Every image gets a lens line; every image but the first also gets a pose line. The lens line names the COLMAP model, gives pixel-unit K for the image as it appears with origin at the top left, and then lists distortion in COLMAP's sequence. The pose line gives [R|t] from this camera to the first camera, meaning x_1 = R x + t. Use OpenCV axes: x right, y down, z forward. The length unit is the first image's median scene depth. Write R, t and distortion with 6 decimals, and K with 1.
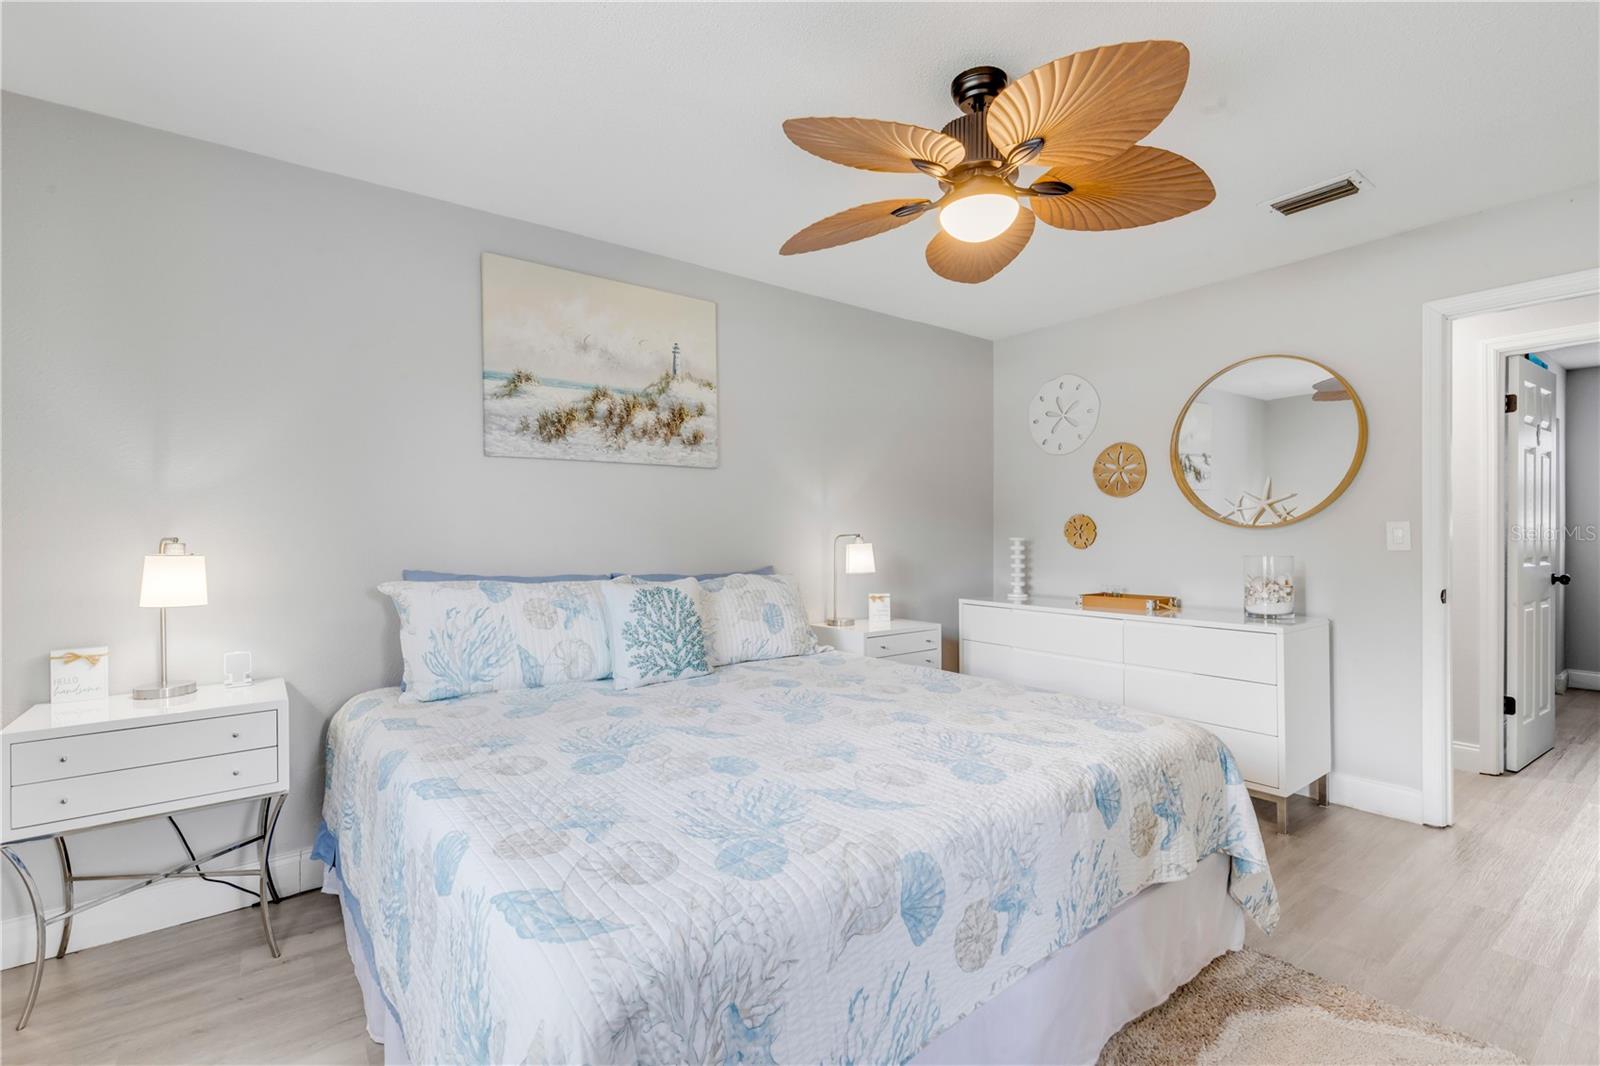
lens RADIAL K [[729.5, 0, 795.3], [0, 729.5, 532.6], [0, 0, 1]] dist [0.006046, 0.000054]
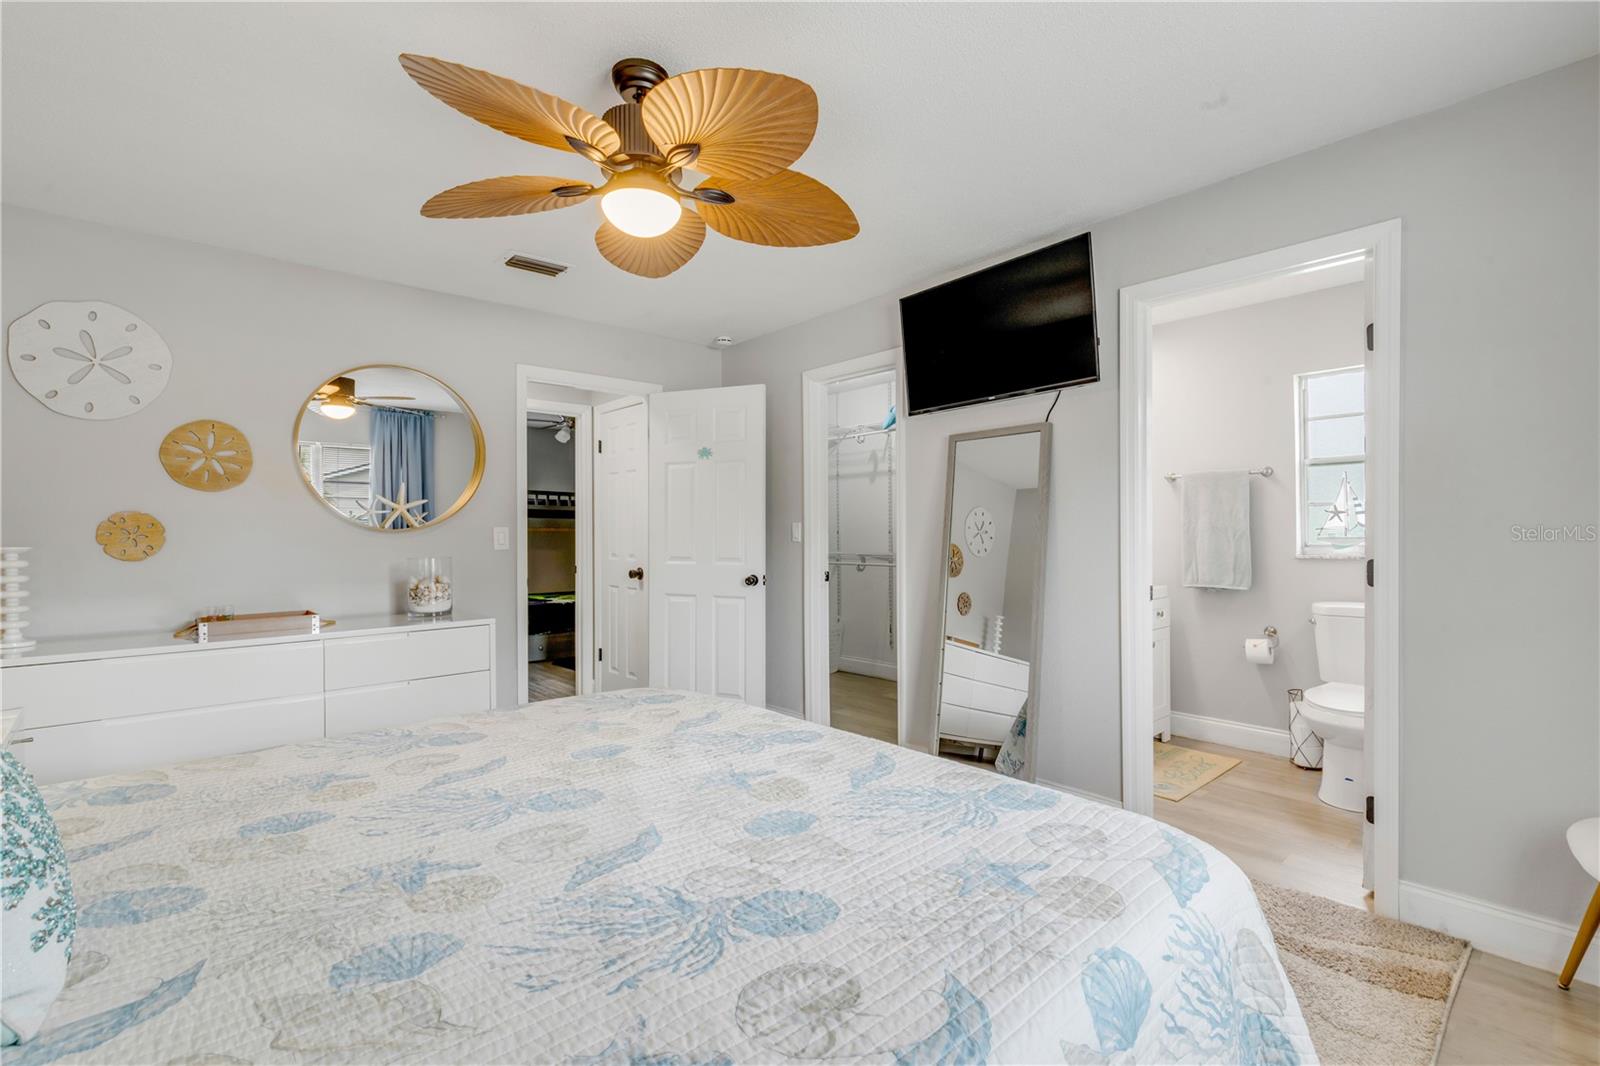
lens RADIAL K [[729.5, 0, 797.4], [0, 729.5, 538.7], [0, 0, 1]] dist [0.006046, 0.000054]
pose [[-0.091297, -0.003524, 0.995817, -0.729172], [0.005259, 0.999978, 0.004021, 0.002956], [-0.995810, 0.005605, -0.091276, 0.870510]]
